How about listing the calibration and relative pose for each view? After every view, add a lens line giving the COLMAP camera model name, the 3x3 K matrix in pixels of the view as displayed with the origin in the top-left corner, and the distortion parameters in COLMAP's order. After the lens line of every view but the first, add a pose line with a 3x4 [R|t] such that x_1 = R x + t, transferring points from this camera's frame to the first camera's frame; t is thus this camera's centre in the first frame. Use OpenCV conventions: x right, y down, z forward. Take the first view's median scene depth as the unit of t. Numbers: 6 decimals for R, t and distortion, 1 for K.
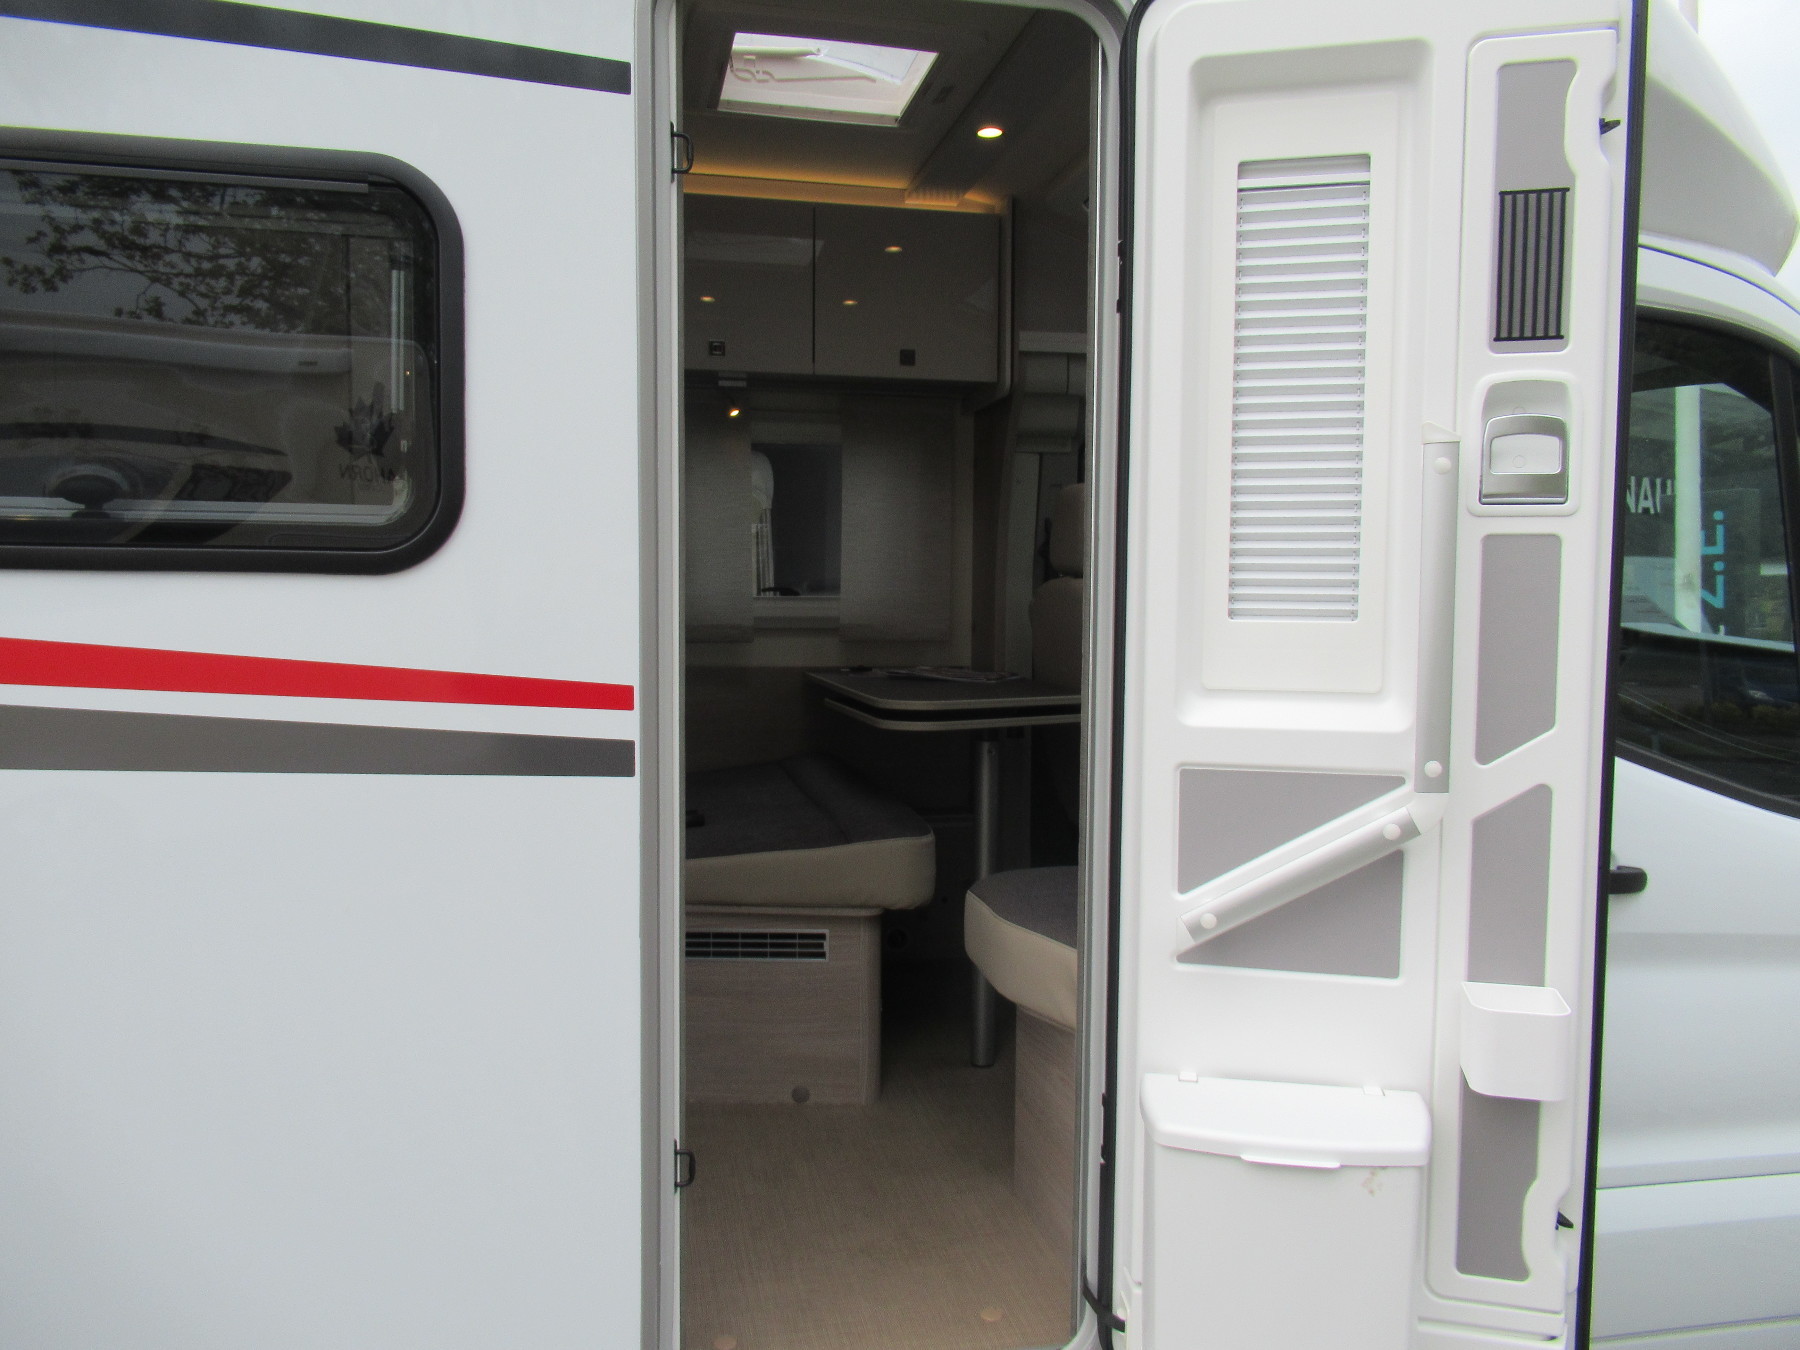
lens RADIAL K [[1333.9, 0, 900.0], [0, 1333.9, 675.0], [0, 0, 1]] dist [-0.001363, 0.002698]
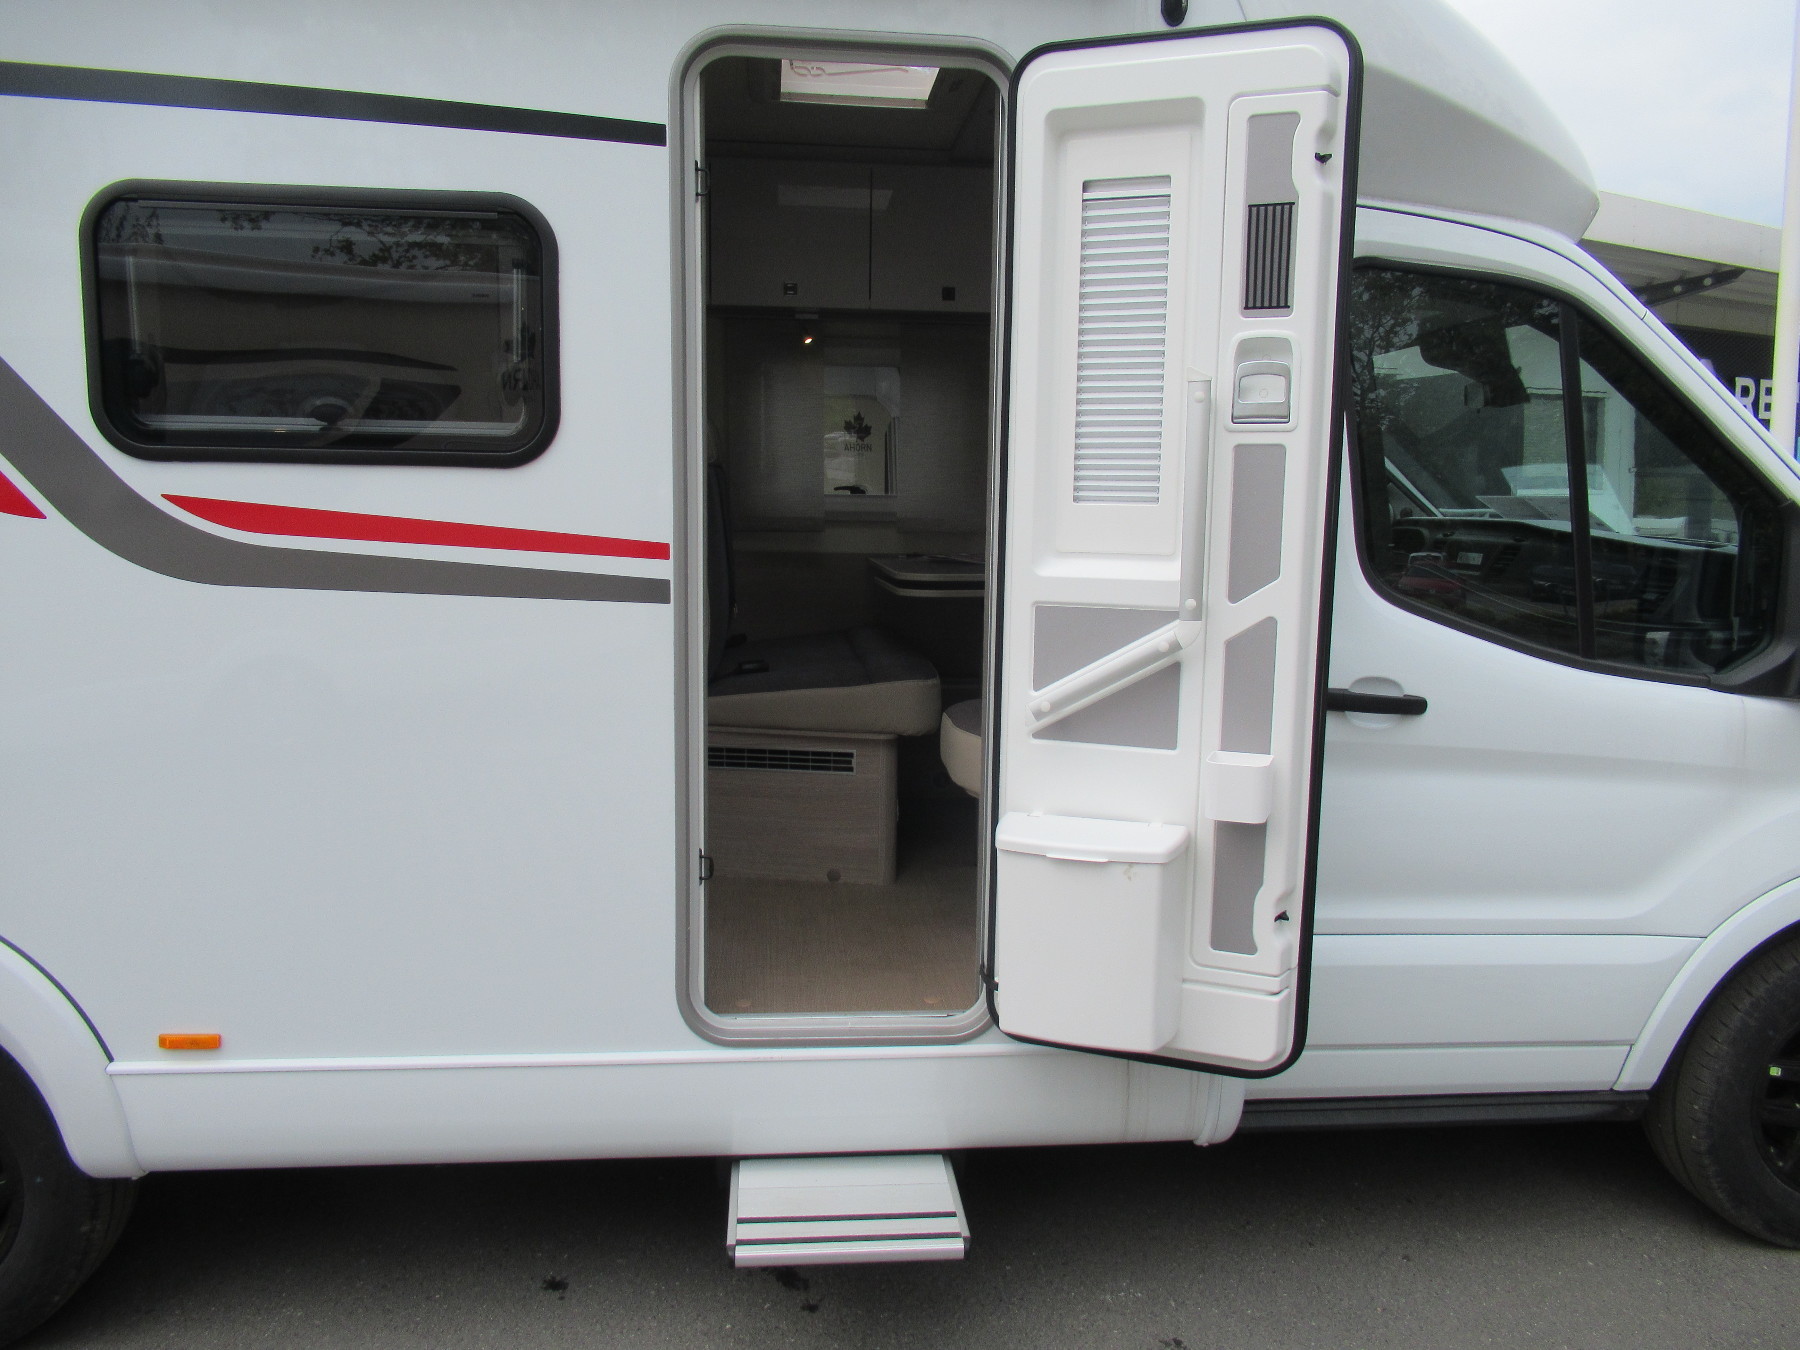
lens RADIAL K [[1333.9, 0, 900.0], [0, 1333.9, 675.0], [0, 0, 1]] dist [-0.001363, 0.002698]
pose [[0.992995, 0.023258, -0.115849, 0.238418], [-0.015289, 0.997485, 0.069212, 0.048178], [0.117167, -0.066956, 0.990853, -0.477730]]
